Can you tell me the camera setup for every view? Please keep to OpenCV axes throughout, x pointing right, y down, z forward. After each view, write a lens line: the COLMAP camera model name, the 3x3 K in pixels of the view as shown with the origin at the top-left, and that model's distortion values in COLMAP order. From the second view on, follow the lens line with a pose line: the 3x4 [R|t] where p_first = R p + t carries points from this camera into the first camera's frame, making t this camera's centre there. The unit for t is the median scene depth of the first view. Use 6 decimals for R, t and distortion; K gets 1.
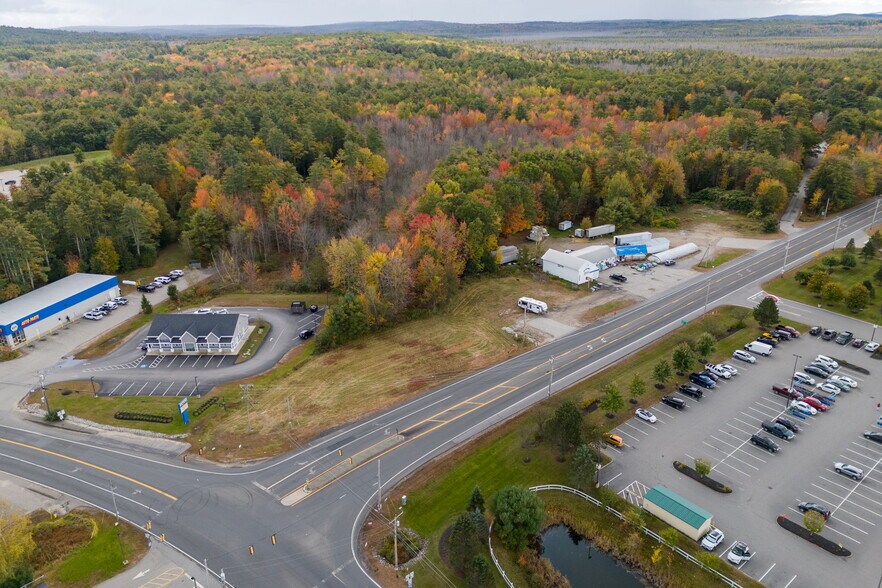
lens RADIAL K [[659.7, 0, 439.5], [0, 659.7, 285.1], [0, 0, 1]] dist [0.071210, -0.068762]
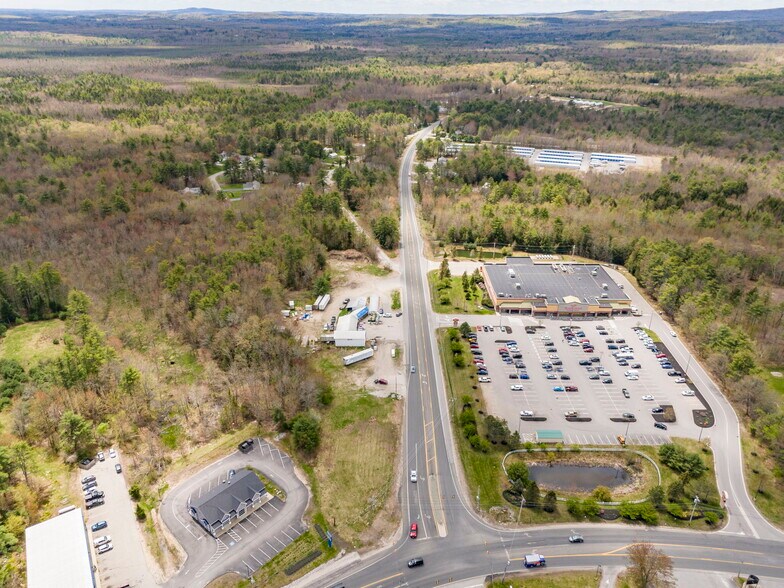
lens RADIAL K [[577.9, 0, 395.5], [0, 577.9, 298.1], [0, 0, 1]] dist [0.067128, -0.056063]
pose [[0.633396, -0.323381, 0.703018, -0.695128], [0.274659, 0.943292, 0.186446, -0.358003], [-0.723445, 0.074996, 0.686297, -0.044287]]
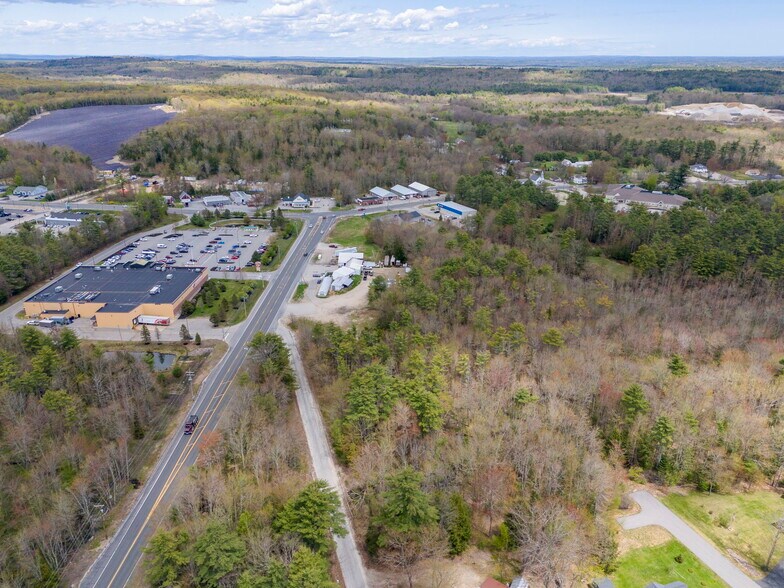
lens RADIAL K [[577.9, 0, 393.5], [0, 577.9, 294.4], [0, 0, 1]] dist [0.067128, -0.056063]
pose [[-0.664297, 0.293168, -0.687577, 1.377251], [-0.272076, 0.761933, 0.587735, -1.033141], [0.696192, 0.577504, -0.426386, 1.937901]]
